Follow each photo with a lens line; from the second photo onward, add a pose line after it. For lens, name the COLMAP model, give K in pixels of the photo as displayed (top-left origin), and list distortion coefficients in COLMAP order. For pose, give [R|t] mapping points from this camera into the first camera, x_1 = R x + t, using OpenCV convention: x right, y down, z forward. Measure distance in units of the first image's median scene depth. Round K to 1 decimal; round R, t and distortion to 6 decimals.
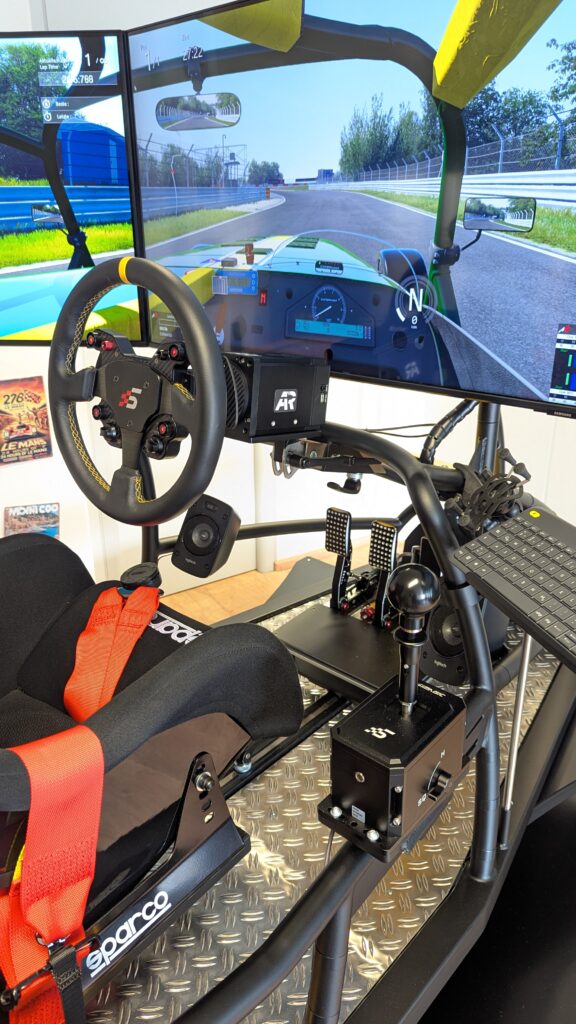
lens RADIAL K [[737.7, 0, 294.3], [0, 737.7, 511.4], [0, 0, 1]] dist [0.046659, -0.047260]
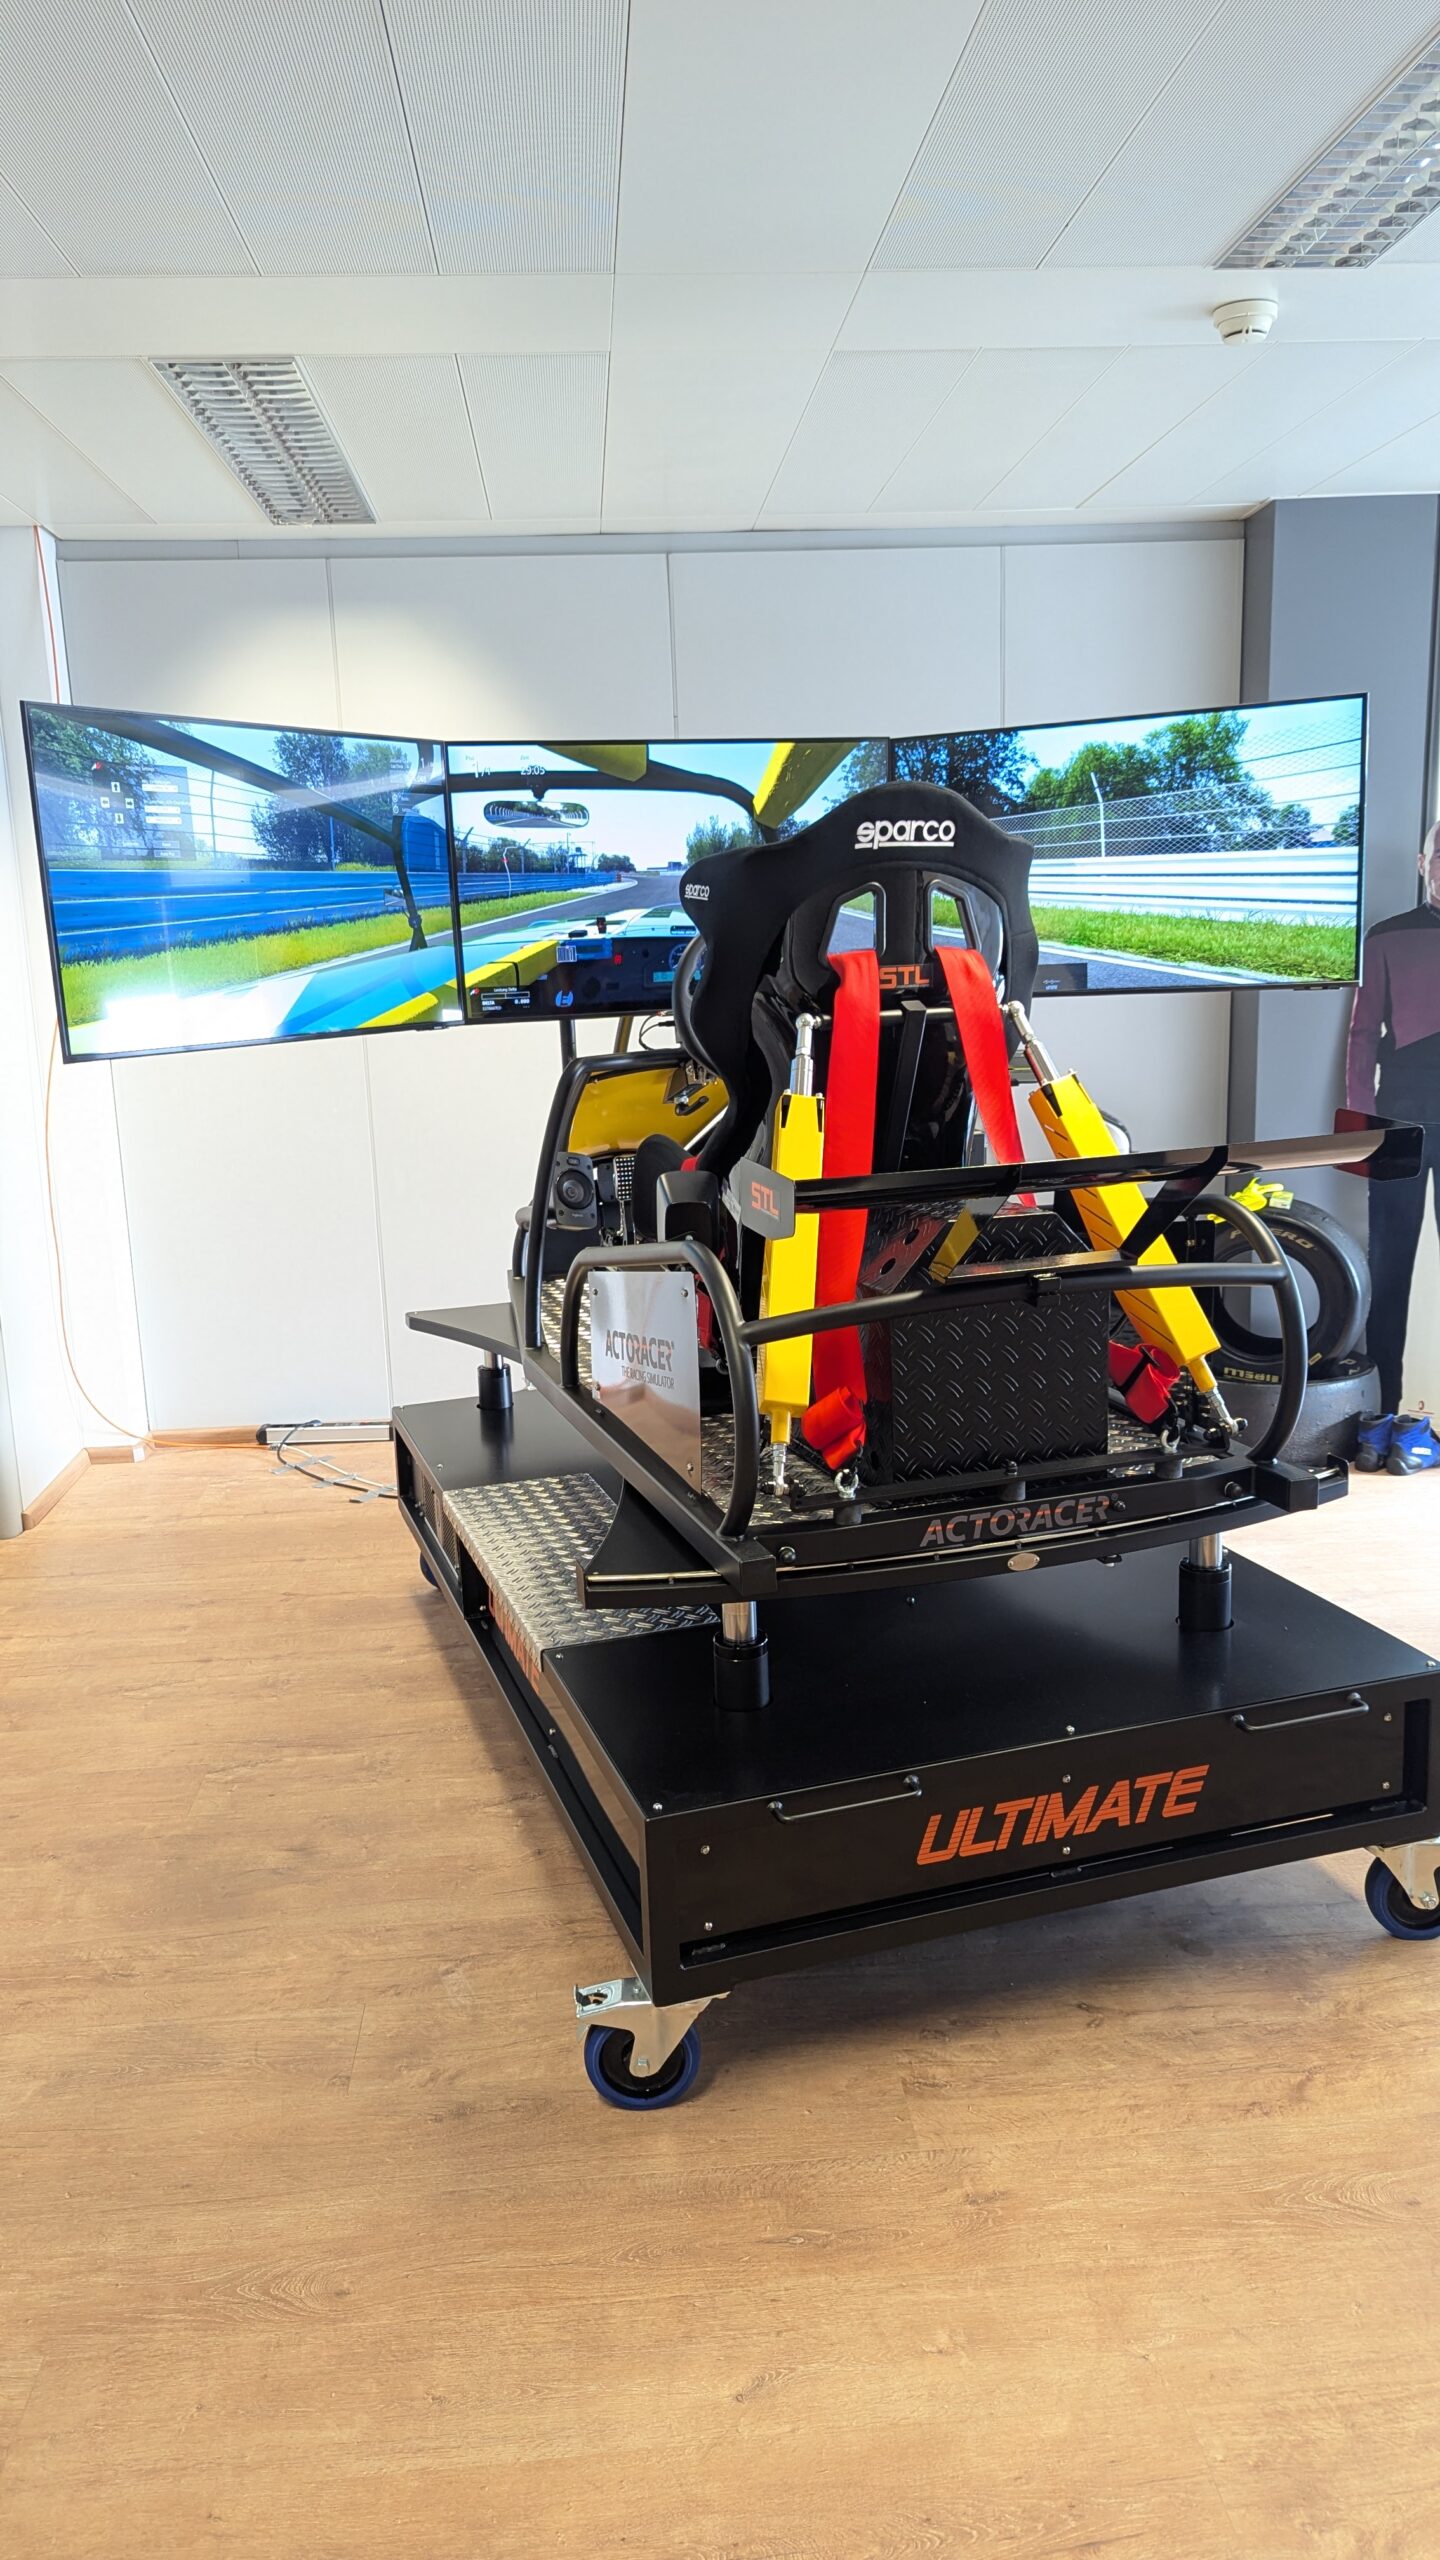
lens RADIAL K [[1834.8, 0, 728.8], [0, 1834.8, 1286.9], [0, 0, 1]] dist [0.051734, -0.051345]
pose [[0.493223, -0.184265, 0.850163, -2.830763], [0.351725, 0.936103, -0.001162, 0.303805], [-0.795626, 0.299596, 0.526518, -0.611232]]
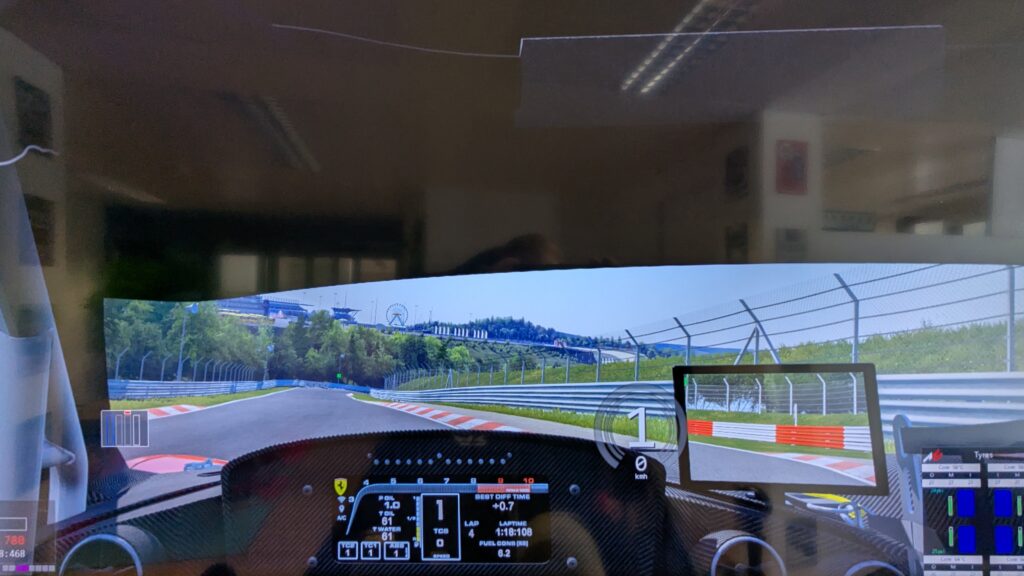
lens RADIAL K [[484.9, 0, 509.9], [0, 484.9, 285.5], [0, 0, 1]] dist [-0.001857, 0.000533]
pose [[0.766762, -0.005236, 0.641910, -0.125627], [0.242392, 0.928300, -0.281966, -0.281570], [-0.594409, 0.371795, 0.713055, 0.707042]]
